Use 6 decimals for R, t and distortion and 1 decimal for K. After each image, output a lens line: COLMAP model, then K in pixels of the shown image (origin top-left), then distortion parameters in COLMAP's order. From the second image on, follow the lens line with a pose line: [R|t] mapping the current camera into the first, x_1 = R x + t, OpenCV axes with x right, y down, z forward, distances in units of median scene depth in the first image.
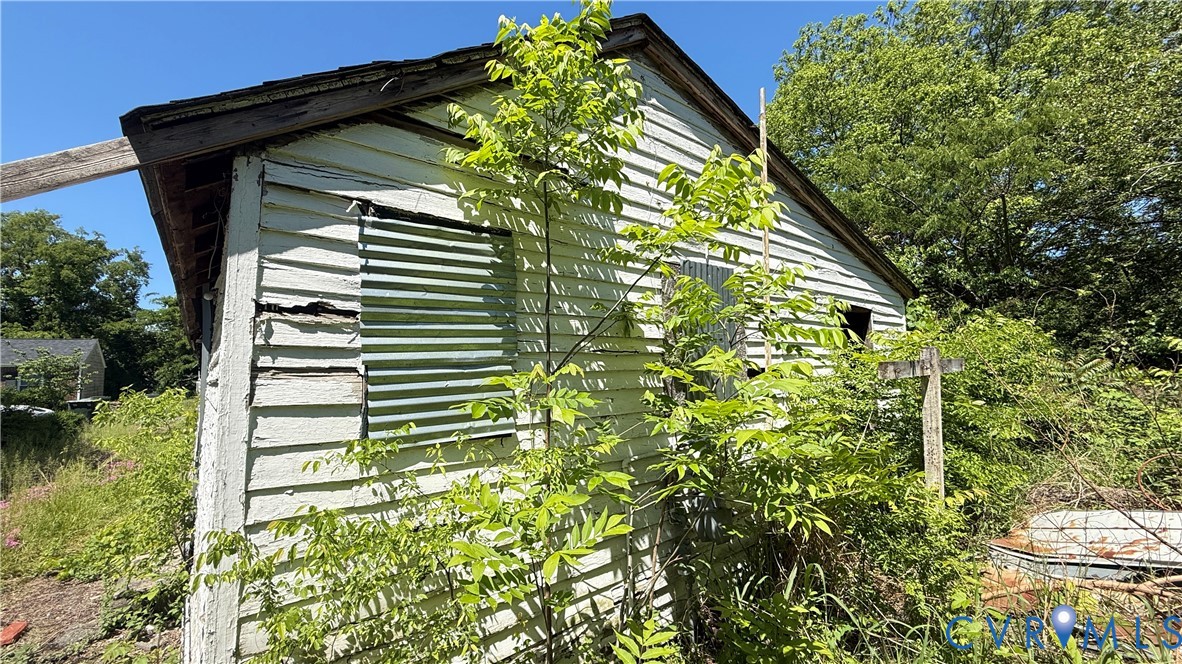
lens RADIAL K [[471.3, 0, 587.4], [0, 471.3, 333.9], [0, 0, 1]] dist [0.002792, -0.000338]
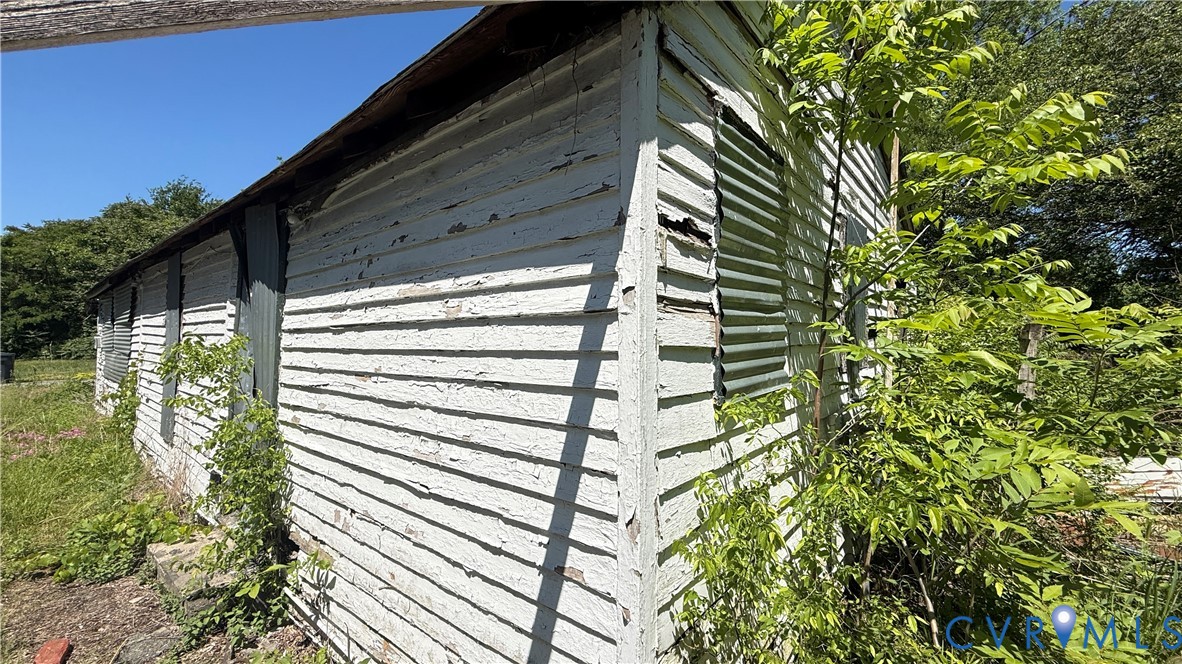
lens RADIAL K [[471.3, 0, 590.7], [0, 471.3, 332.3], [0, 0, 1]] dist [0.002792, -0.000338]
pose [[0.982406, 0.023110, 0.185320, -0.846883], [-0.035072, 0.997489, 0.061530, 0.077831], [-0.183433, -0.066947, 0.980750, 0.232803]]
